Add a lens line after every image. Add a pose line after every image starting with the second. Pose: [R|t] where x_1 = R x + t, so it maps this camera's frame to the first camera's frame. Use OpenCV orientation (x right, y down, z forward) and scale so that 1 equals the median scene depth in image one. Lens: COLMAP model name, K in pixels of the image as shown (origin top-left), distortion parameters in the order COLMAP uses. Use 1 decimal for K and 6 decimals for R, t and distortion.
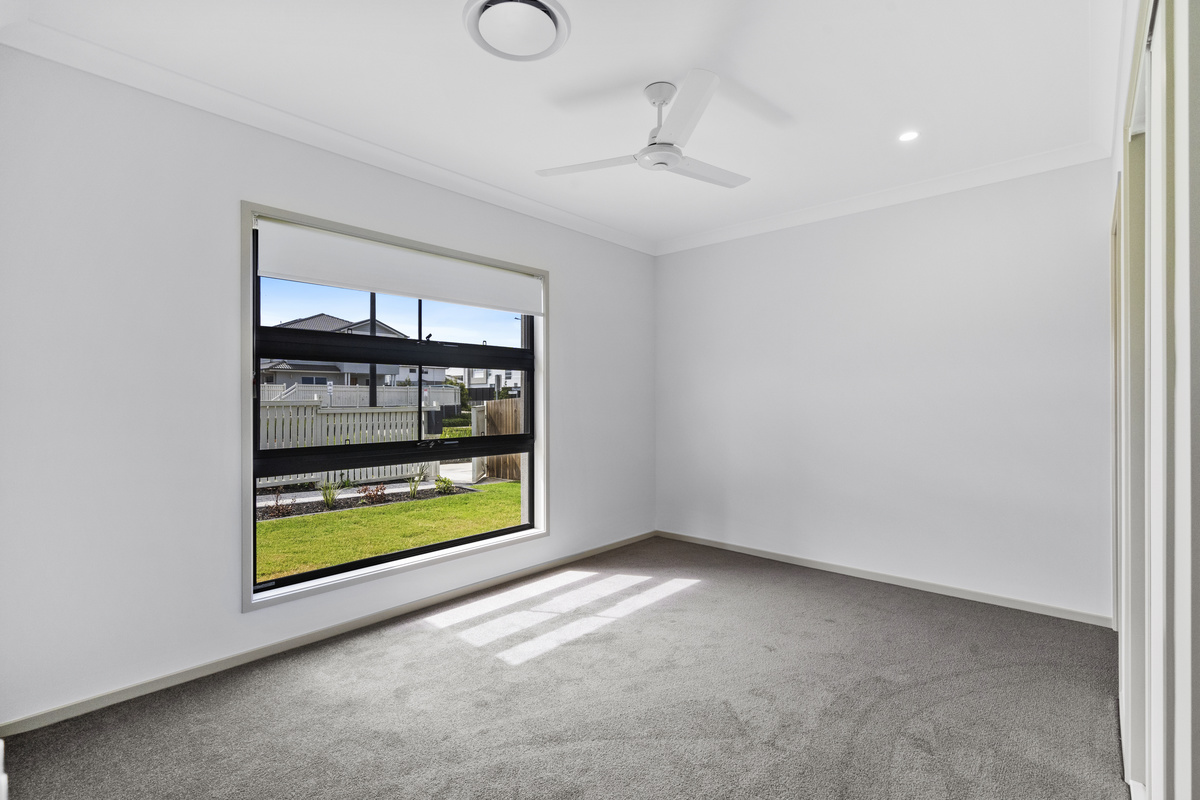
lens RADIAL K [[545.1, 0, 600.0], [0, 545.1, 400.0], [0, 0, 1]] dist [0.021154, 0.000080]
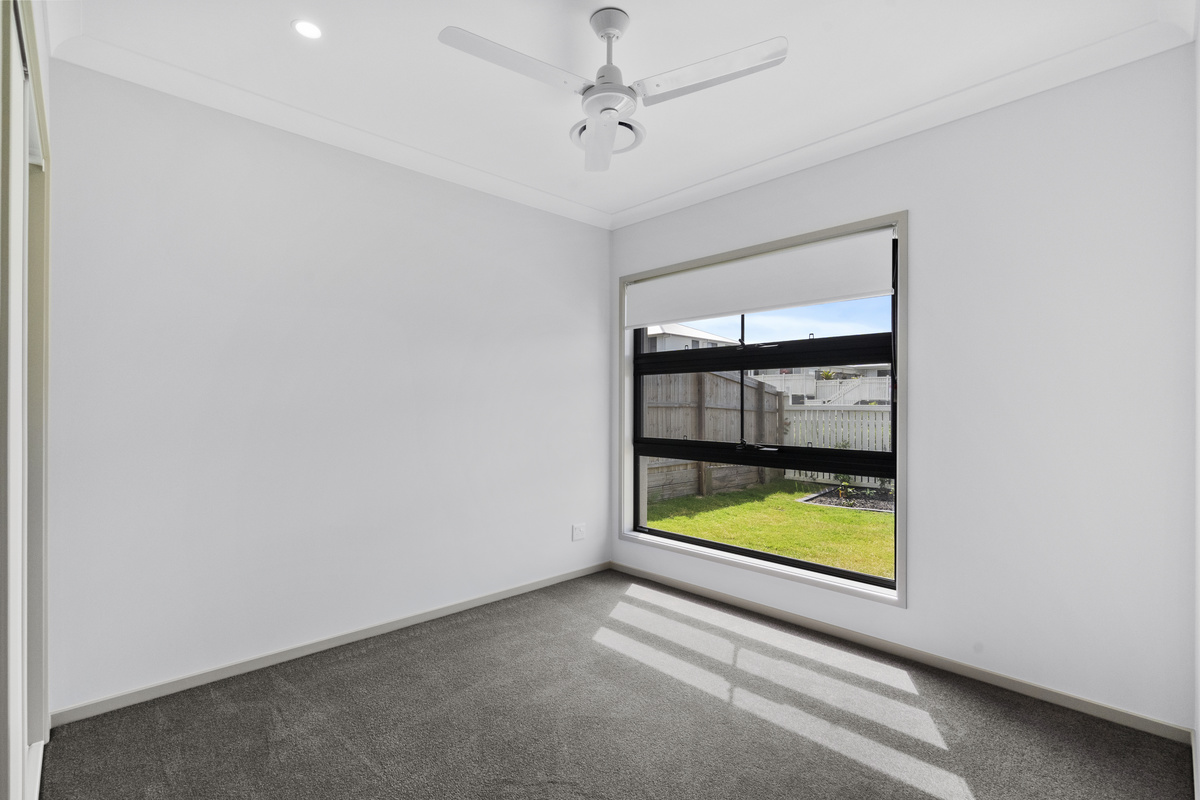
lens RADIAL K [[546.1, 0, 599.2], [0, 546.1, 410.5], [0, 0, 1]] dist [0.018796, -0.000111]
pose [[-0.067906, 0.004343, -0.997682, 0.741879], [-0.001139, 0.999990, 0.004431, 0.009927], [0.997691, 0.001437, -0.067900, 0.844745]]
